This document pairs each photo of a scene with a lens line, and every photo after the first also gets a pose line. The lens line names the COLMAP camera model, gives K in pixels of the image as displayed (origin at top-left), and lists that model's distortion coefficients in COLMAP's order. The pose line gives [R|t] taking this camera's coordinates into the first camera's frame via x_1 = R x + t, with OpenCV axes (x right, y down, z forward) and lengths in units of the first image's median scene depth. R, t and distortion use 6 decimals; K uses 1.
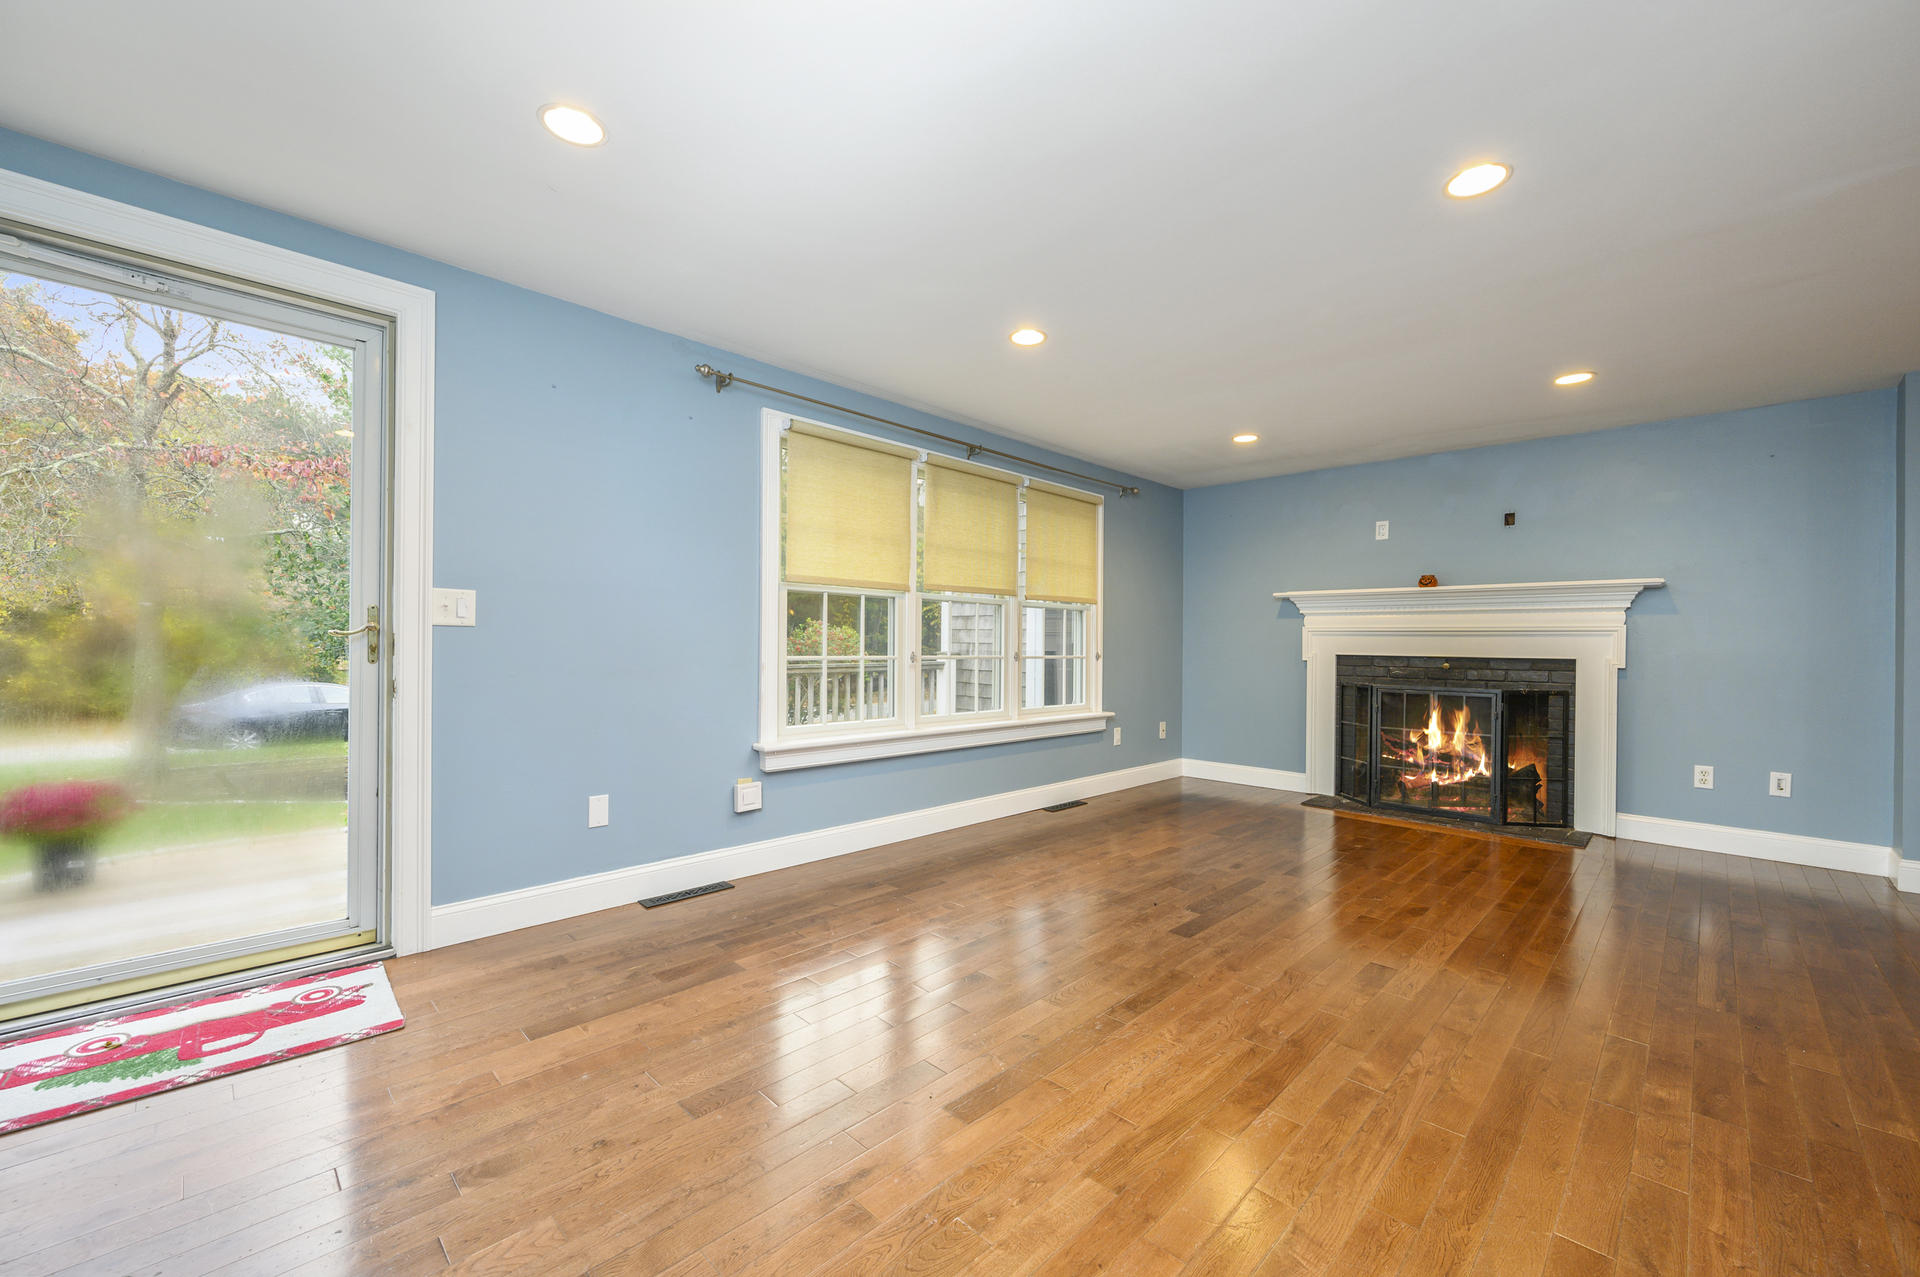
lens RADIAL K [[775.0, 0, 1003.3], [0, 775.0, 649.6], [0, 0, 1]] dist [-0.000115, -0.000070]
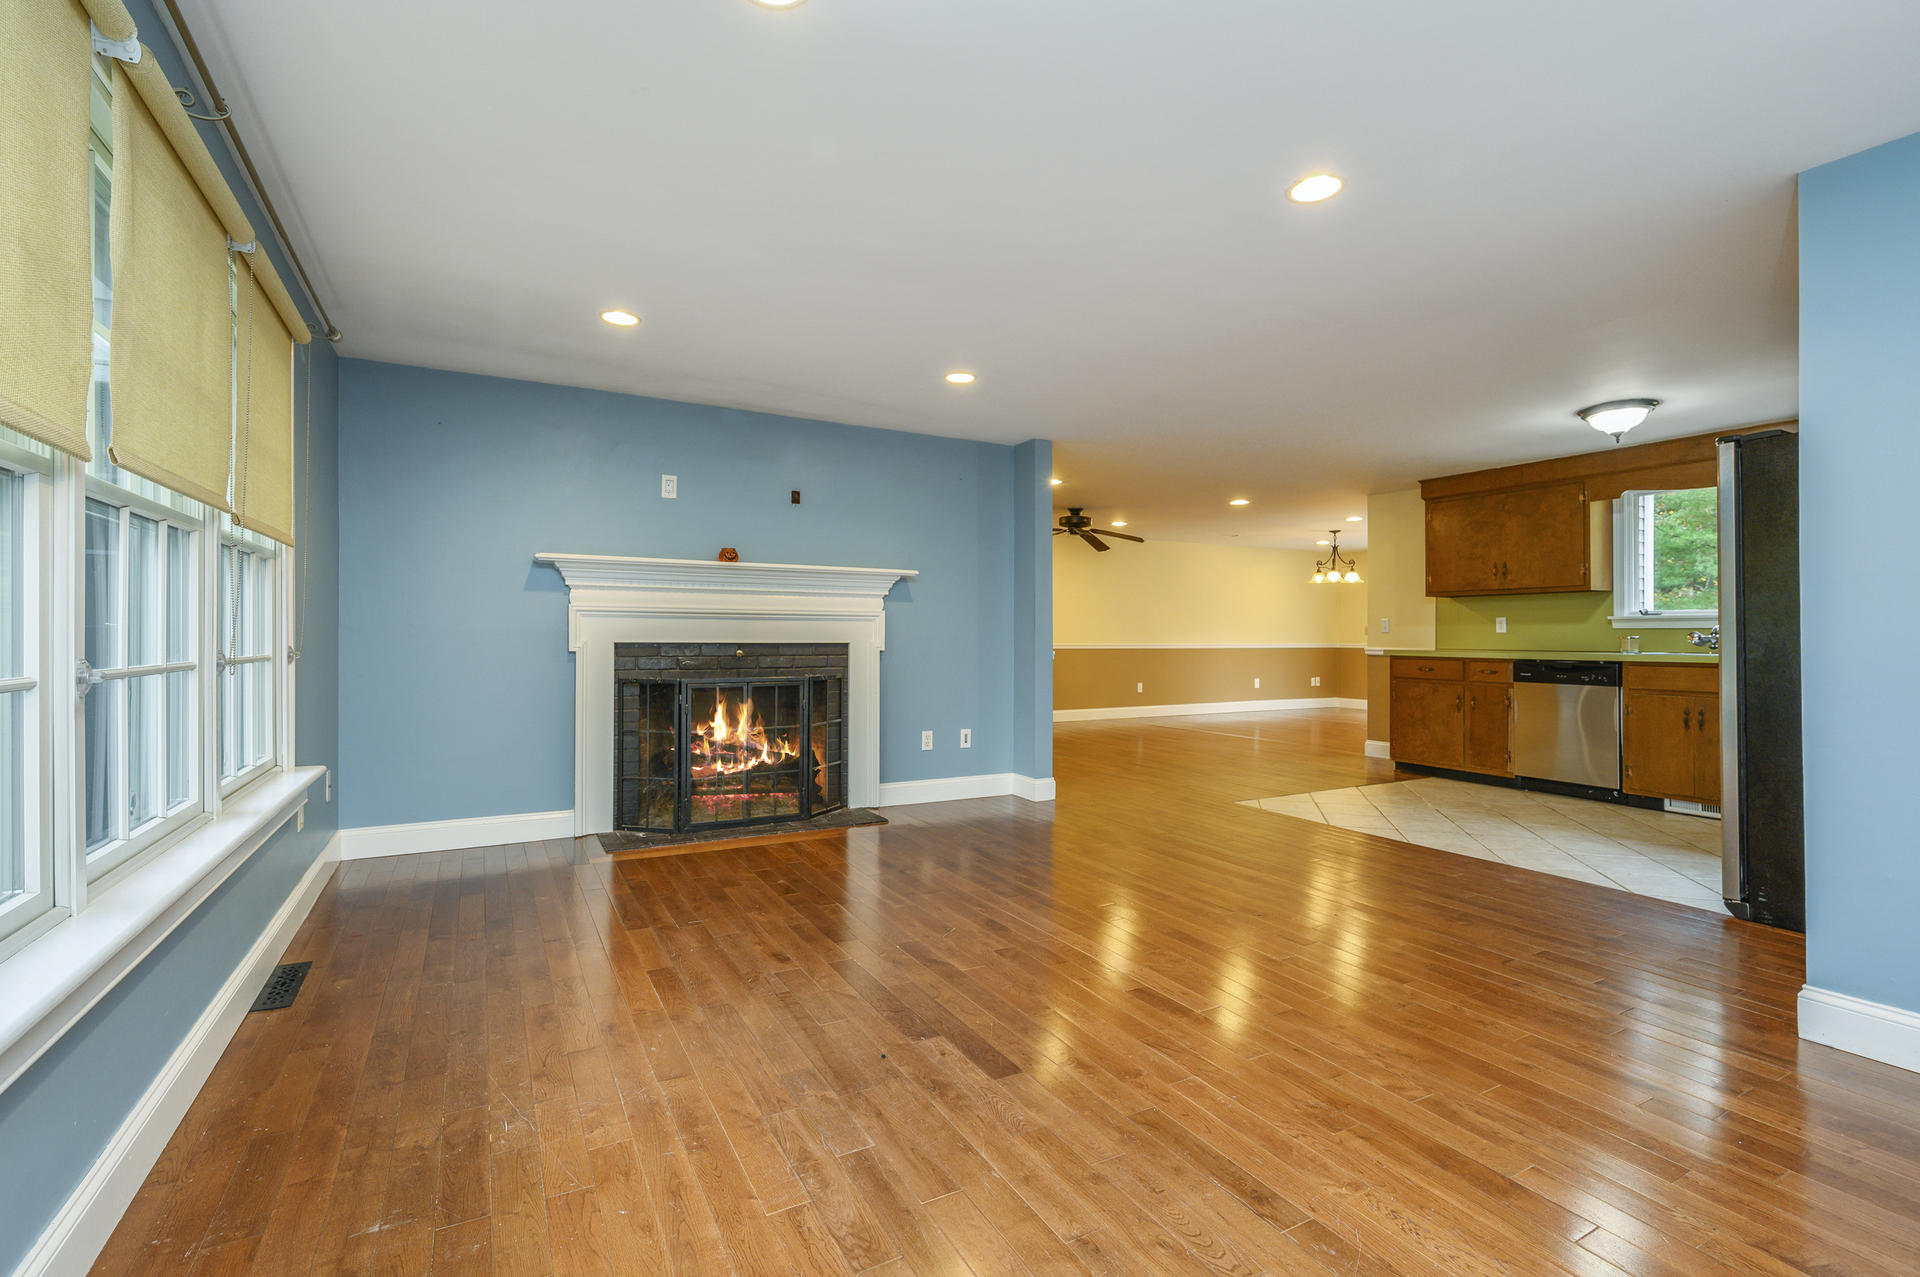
lens RADIAL K [[852.4, 0, 949.5], [0, 852.4, 630.0], [0, 0, 1]] dist [-0.001002, -0.000037]
pose [[0.314790, -0.004284, 0.949152, -0.292576], [0.004400, 0.999986, 0.003054, -0.007713], [-0.949151, 0.003215, 0.314804, 0.504913]]
